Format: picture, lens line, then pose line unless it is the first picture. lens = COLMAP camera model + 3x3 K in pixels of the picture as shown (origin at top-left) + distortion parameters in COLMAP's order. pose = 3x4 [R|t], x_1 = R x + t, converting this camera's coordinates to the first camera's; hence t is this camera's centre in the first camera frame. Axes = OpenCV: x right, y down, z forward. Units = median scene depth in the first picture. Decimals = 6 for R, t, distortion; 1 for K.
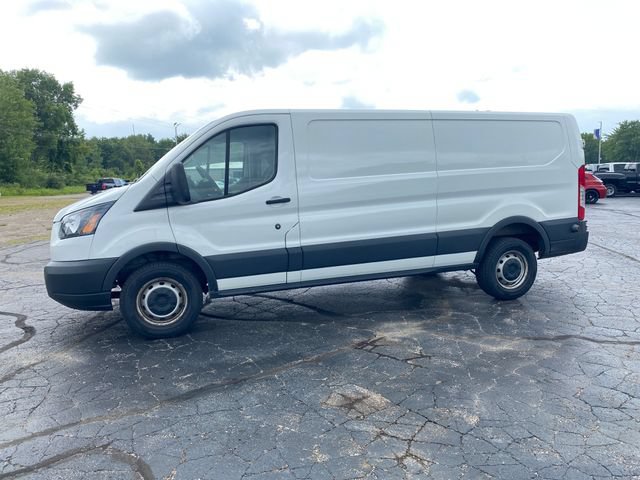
lens RADIAL K [[496.9, 0, 320.0], [0, 496.9, 240.0], [0, 0, 1]] dist [0.011262, -0.006525]
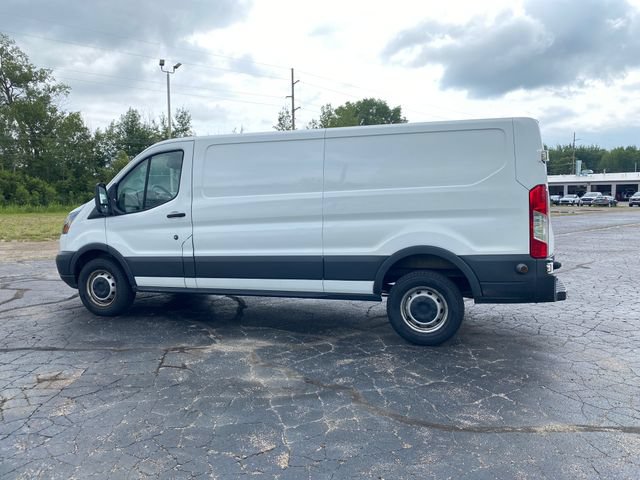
lens RADIAL K [[496.9, 0, 320.0], [0, 496.9, 240.0], [0, 0, 1]] dist [0.011262, -0.006525]
pose [[0.799302, 0.068331, -0.597031, 0.878898], [-0.085849, 0.996308, -0.000904, -0.048658], [0.594765, 0.051977, 0.802217, 0.263320]]
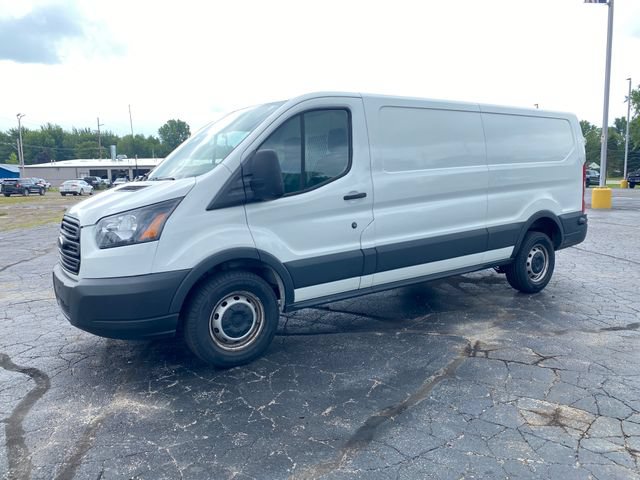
lens RADIAL K [[492.5, 0, 320.0], [0, 492.5, 240.0], [0, 0, 1]] dist [0.013217, -0.001396]
pose [[0.960780, -0.031516, 0.275516, -0.383144], [0.031681, 0.999491, 0.003853, -0.006421], [-0.275497, 0.005027, 0.961289, 0.176845]]
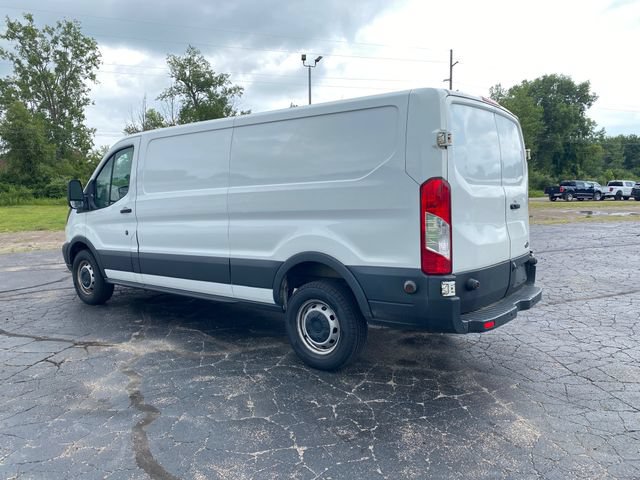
lens RADIAL K [[496.3, 0, 311.7], [0, 496.3, 243.7], [0, 0, 1]] dist [0.011039, -0.002041]
pose [[0.537153, 0.107662, -0.836586, 1.141314], [-0.102936, 0.992774, 0.061669, -0.119344], [0.837180, 0.052989, 0.544354, 0.721994]]
